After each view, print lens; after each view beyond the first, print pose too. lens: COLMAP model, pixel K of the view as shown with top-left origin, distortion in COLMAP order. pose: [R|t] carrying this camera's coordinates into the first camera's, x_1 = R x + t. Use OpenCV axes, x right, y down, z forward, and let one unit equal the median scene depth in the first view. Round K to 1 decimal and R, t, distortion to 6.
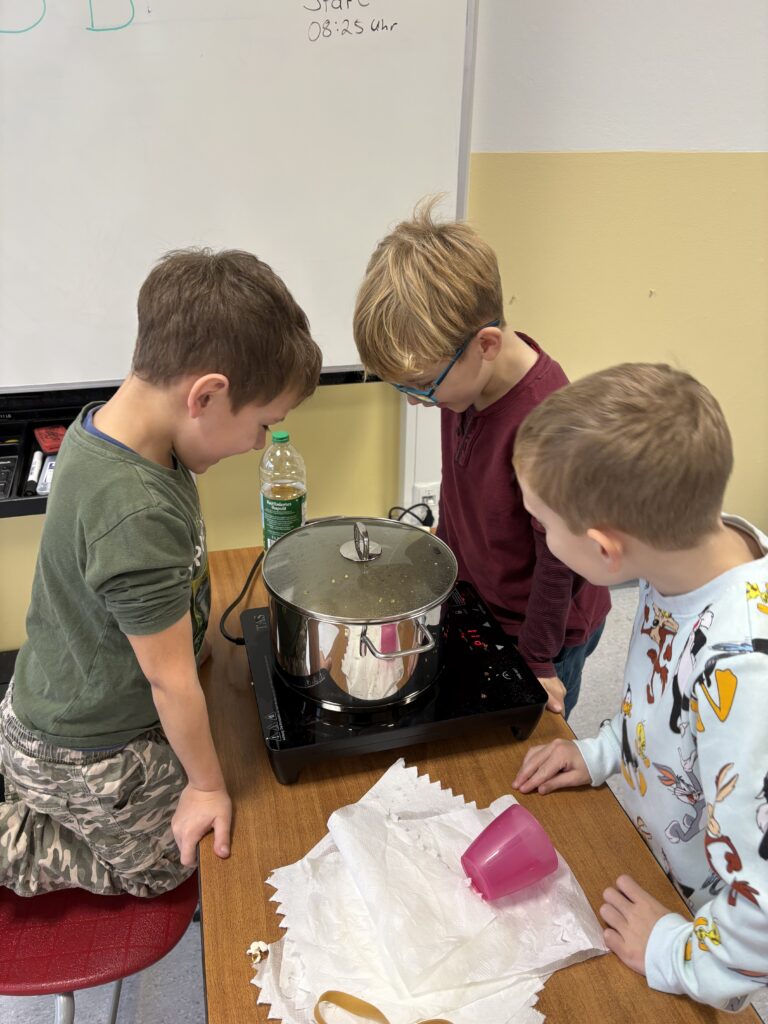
lens RADIAL K [[780.9, 0, 374.3], [0, 780.9, 525.5], [0, 0, 1]] dist [0.003423, -0.002144]
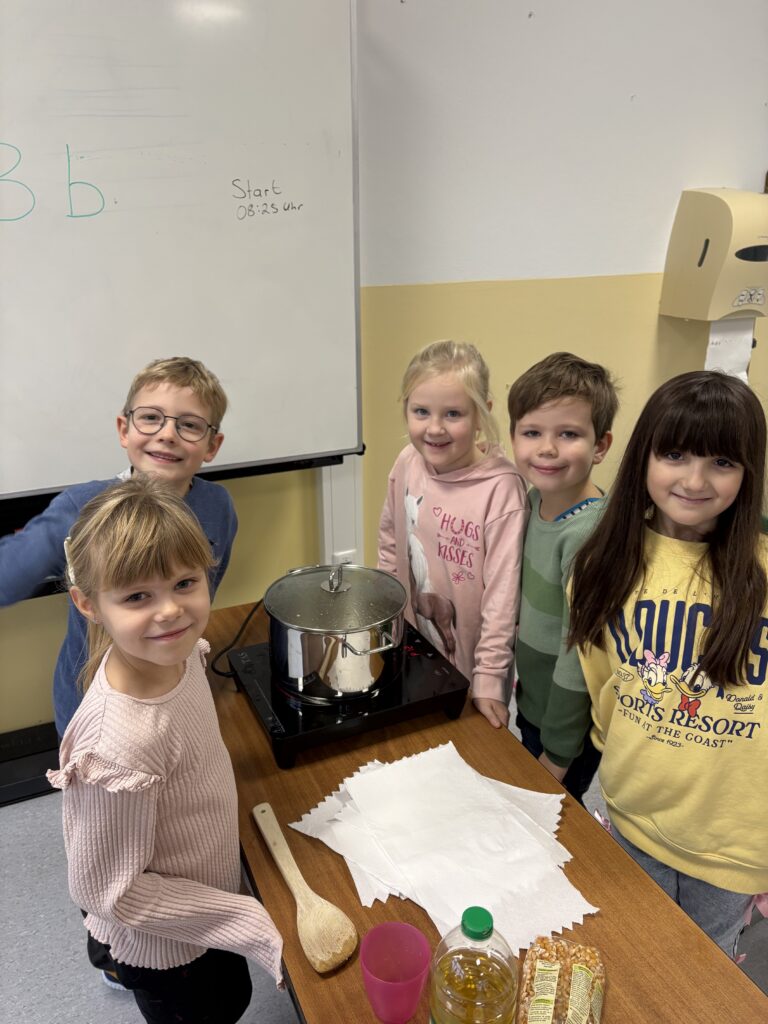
lens RADIAL K [[766.3, 0, 384.0], [0, 766.3, 512.0], [0, 0, 1]] dist [0.012950, 0.002427]
pose [[0.984530, -0.077547, 0.157120, -0.092546], [0.096926, 0.988069, -0.119686, 0.056079], [-0.145965, 0.133063, 0.980300, -0.275187]]
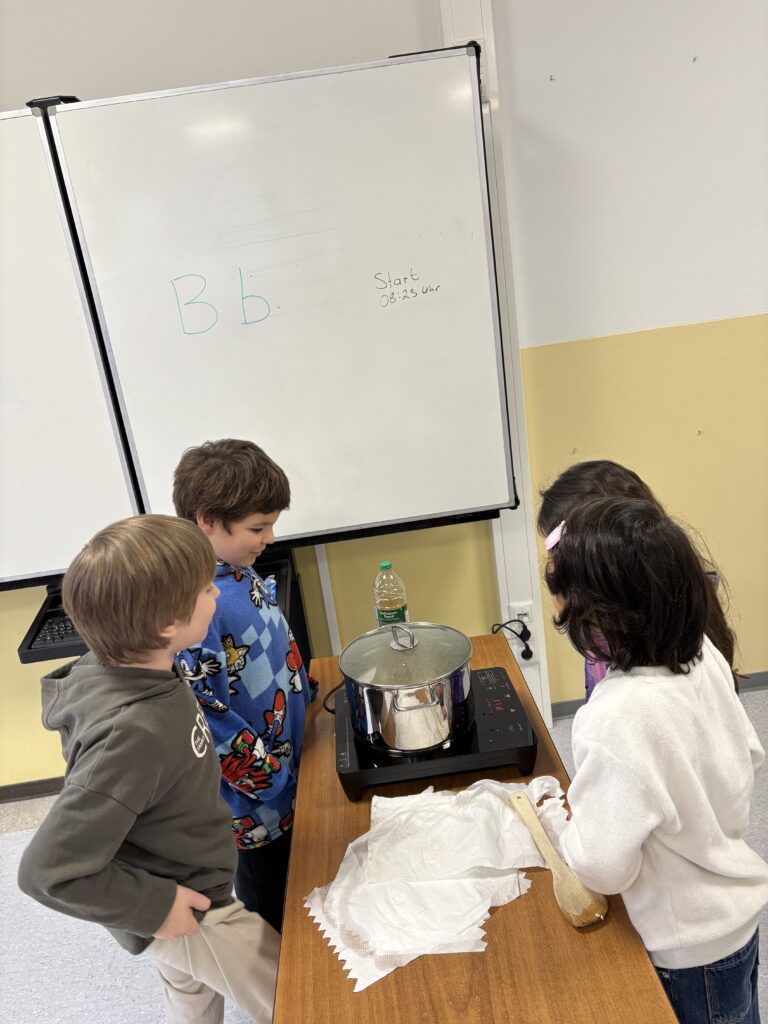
lens RADIAL K [[761.3, 0, 384.0], [0, 761.3, 512.0], [0, 0, 1]] dist [-0.003155, 0.000605]
pose [[0.972659, -0.082302, -0.217165, 0.231353], [0.040240, 0.980681, -0.191432, 0.052688], [0.228725, 0.177460, 0.957180, -0.368217]]
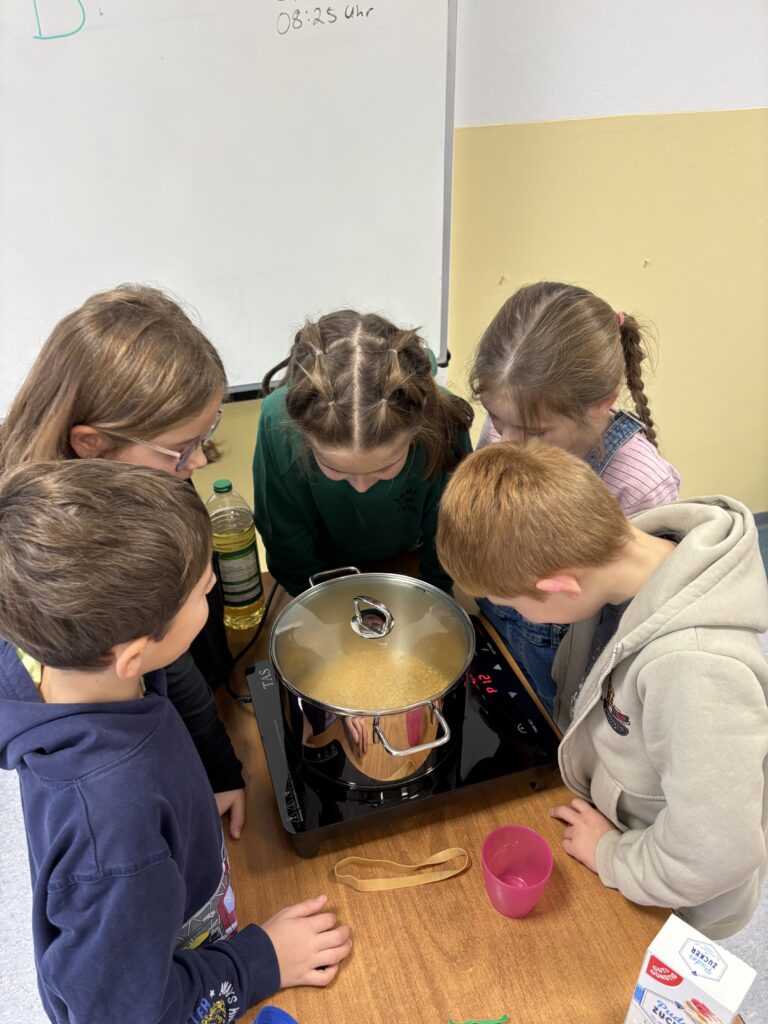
lens RADIAL K [[780.9, 0, 374.3], [0, 780.9, 525.5], [0, 0, 1]] dist [0.003423, -0.002144]
pose [[0.998653, -0.050748, 0.010837, -0.011365], [0.049651, 0.995165, 0.084741, -0.130582], [-0.015085, -0.084089, 0.996344, 0.037206]]
